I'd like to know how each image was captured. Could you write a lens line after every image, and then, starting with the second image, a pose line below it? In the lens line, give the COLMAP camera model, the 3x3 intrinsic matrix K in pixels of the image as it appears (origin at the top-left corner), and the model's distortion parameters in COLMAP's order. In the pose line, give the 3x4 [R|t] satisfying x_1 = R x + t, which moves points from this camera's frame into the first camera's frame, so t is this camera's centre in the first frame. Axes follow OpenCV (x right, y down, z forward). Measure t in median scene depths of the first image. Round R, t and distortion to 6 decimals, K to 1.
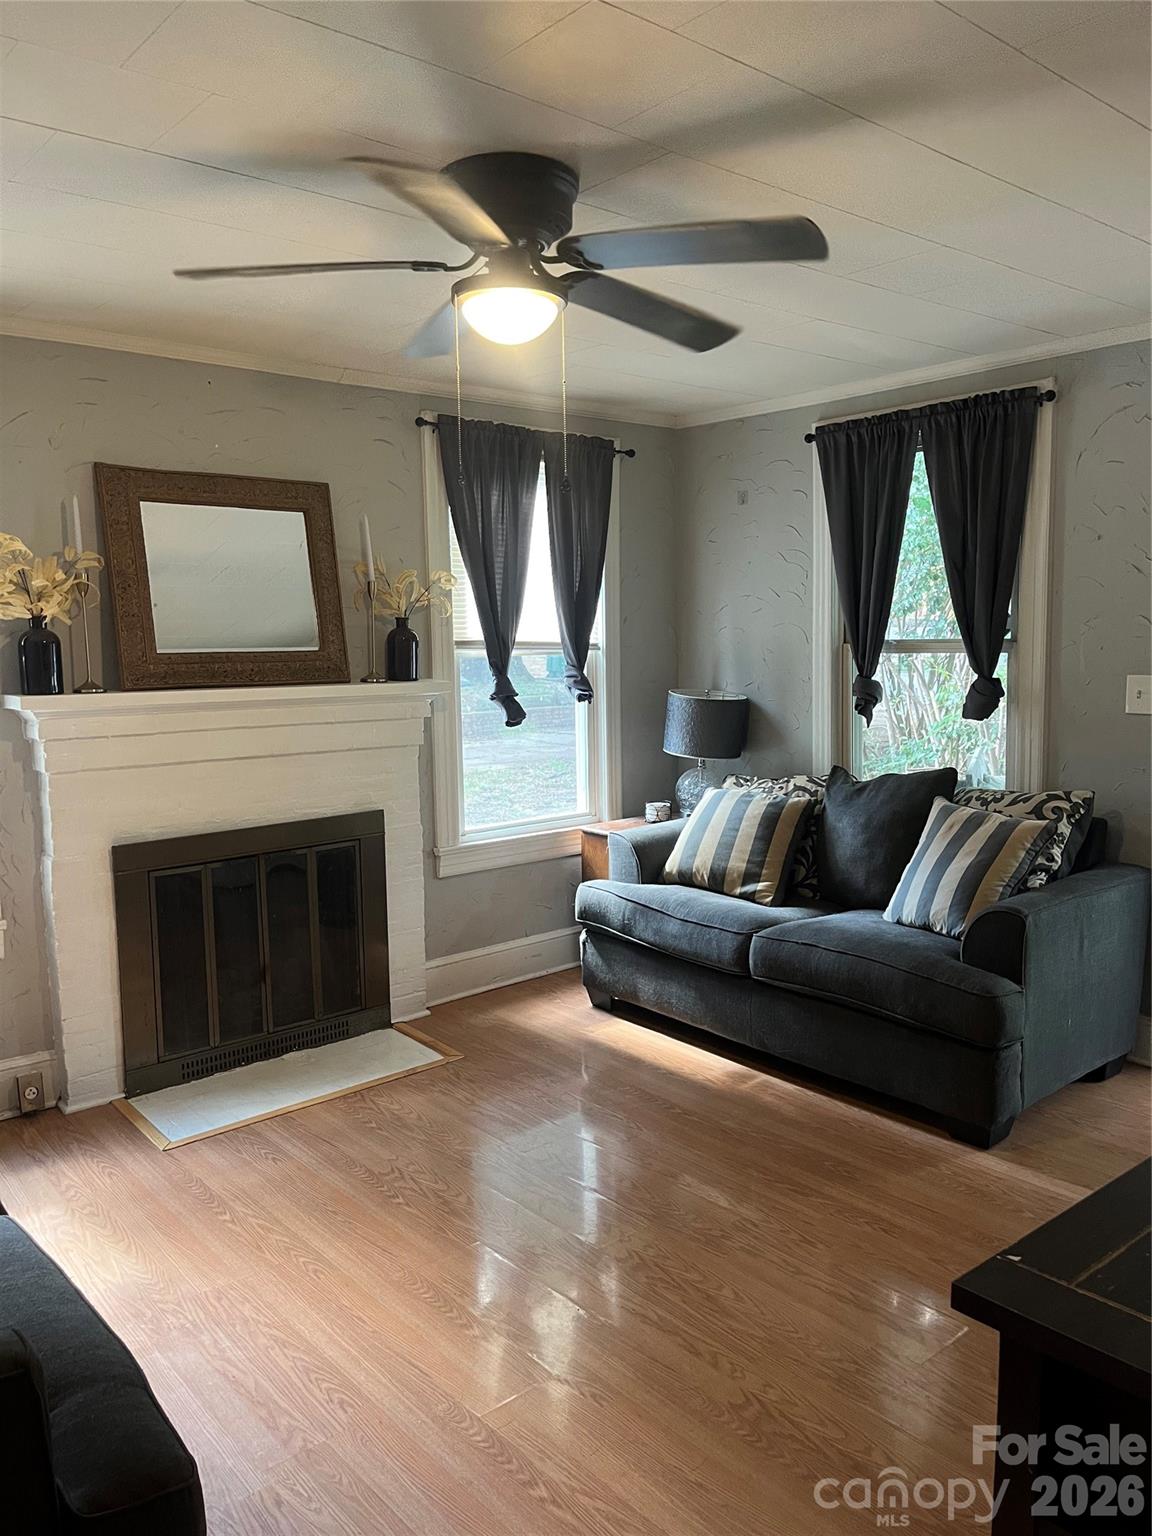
lens RADIAL K [[1130.2, 0, 574.0], [0, 1130.2, 776.9], [0, 0, 1]] dist [0.088972, -0.150982]
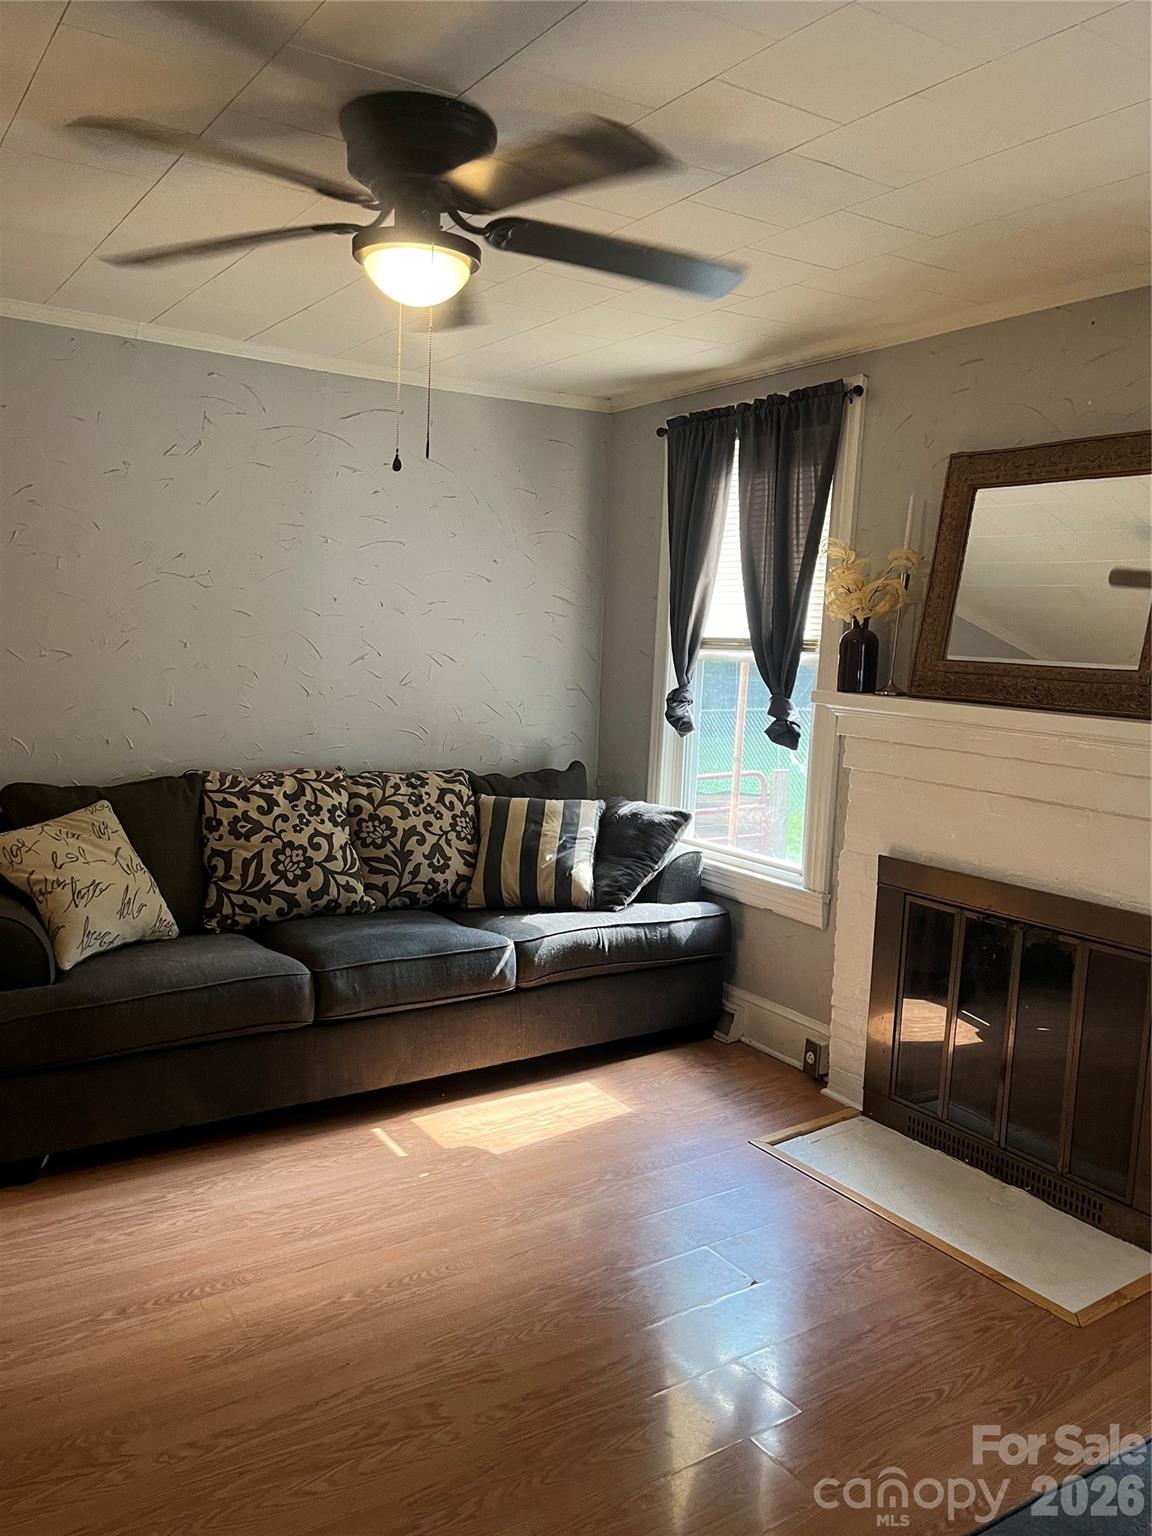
lens RADIAL K [[1130.2, 0, 574.0], [0, 1130.2, 776.9], [0, 0, 1]] dist [0.088972, -0.150982]
pose [[-0.104187, 0.133737, -0.985525, 0.573846], [-0.167250, 0.974450, 0.149915, -0.106122], [0.980394, 0.180448, -0.079158, 0.821189]]
